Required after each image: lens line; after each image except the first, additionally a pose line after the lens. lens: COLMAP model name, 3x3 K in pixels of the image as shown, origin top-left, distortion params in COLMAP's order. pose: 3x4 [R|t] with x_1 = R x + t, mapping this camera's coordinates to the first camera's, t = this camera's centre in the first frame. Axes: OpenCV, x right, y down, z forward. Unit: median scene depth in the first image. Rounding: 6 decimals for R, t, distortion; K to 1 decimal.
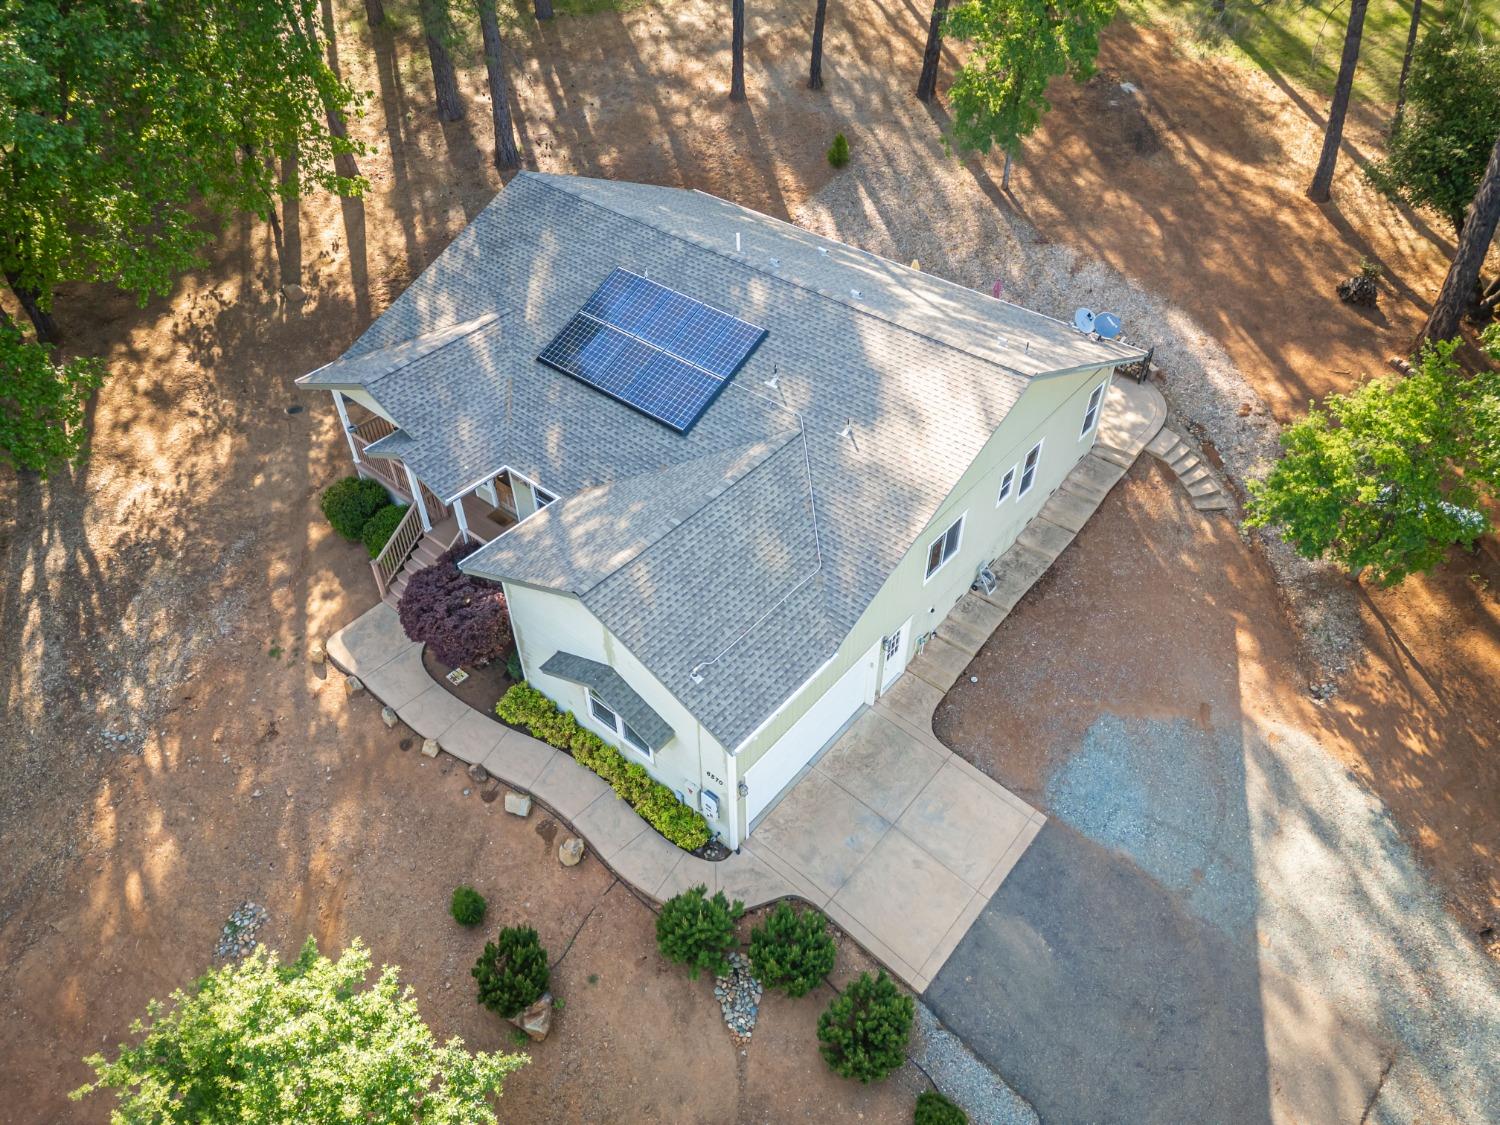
lens RADIAL K [[1032.0, 0, 750.8], [0, 1032.0, 561.3], [0, 0, 1]] dist [0.067409, -0.063239]
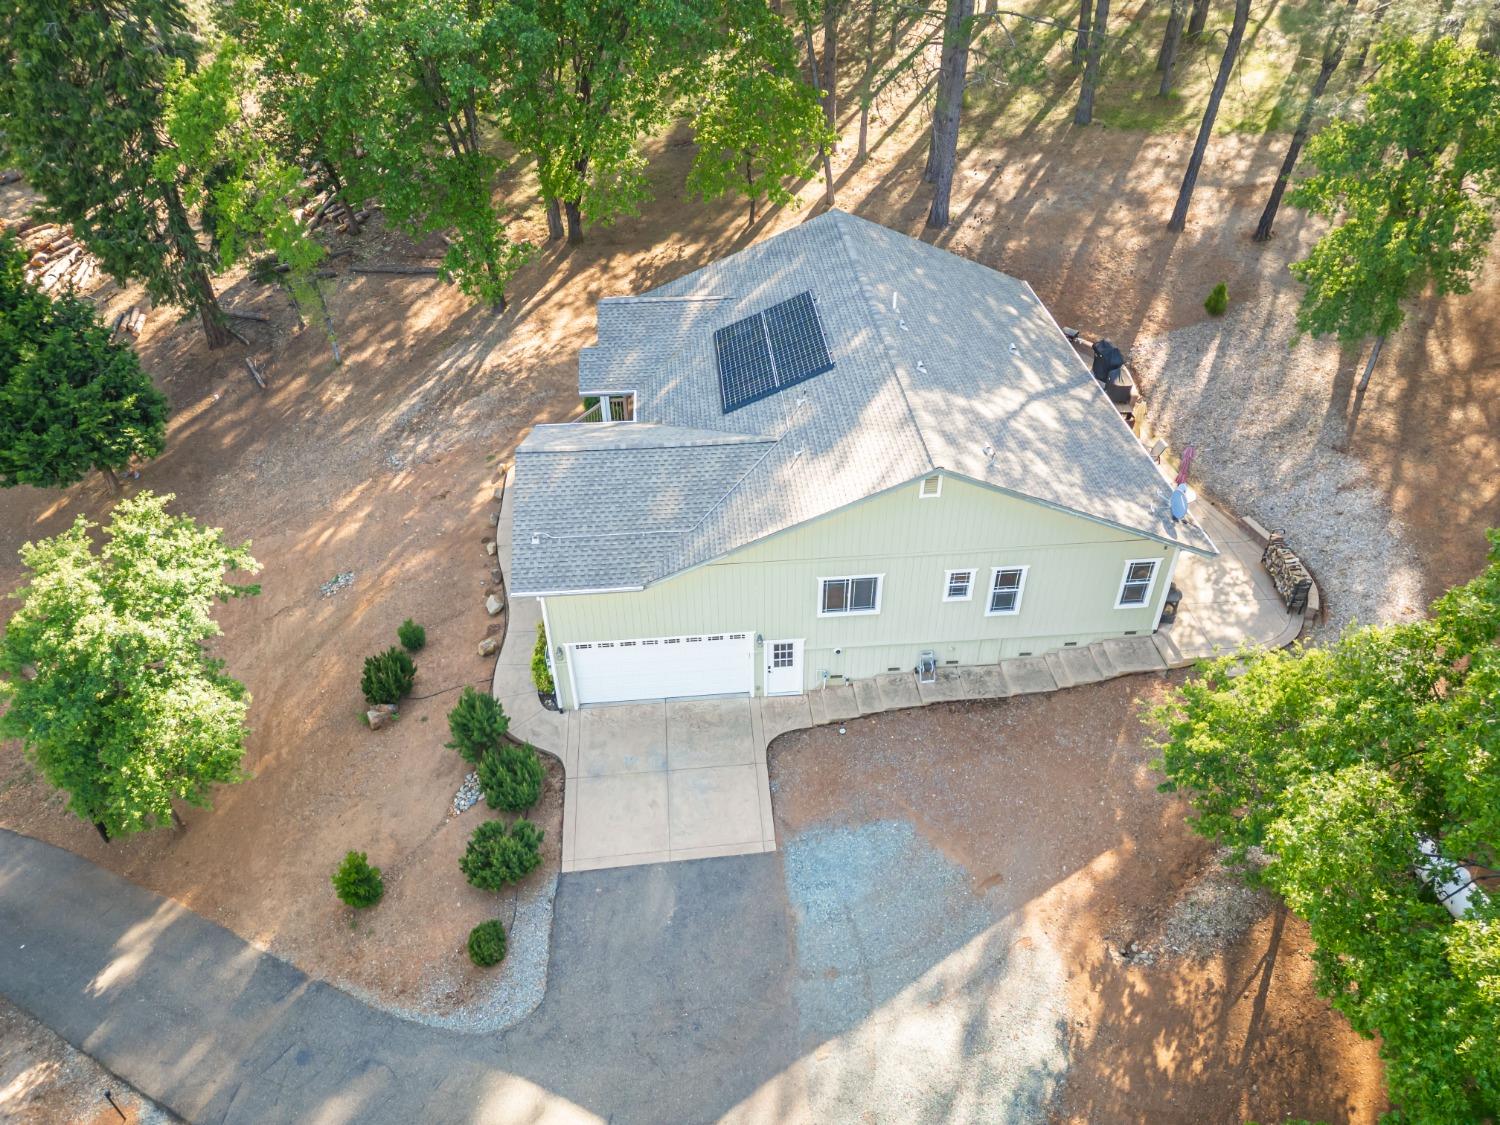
lens RADIAL K [[1032.0, 0, 750.8], [0, 1032.0, 561.3], [0, 0, 1]] dist [0.067409, -0.063239]
pose [[0.705303, 0.441326, -0.554778, 0.593498], [-0.486011, 0.870746, 0.074801, -0.063315], [0.516082, 0.216871, 0.828629, 0.038102]]
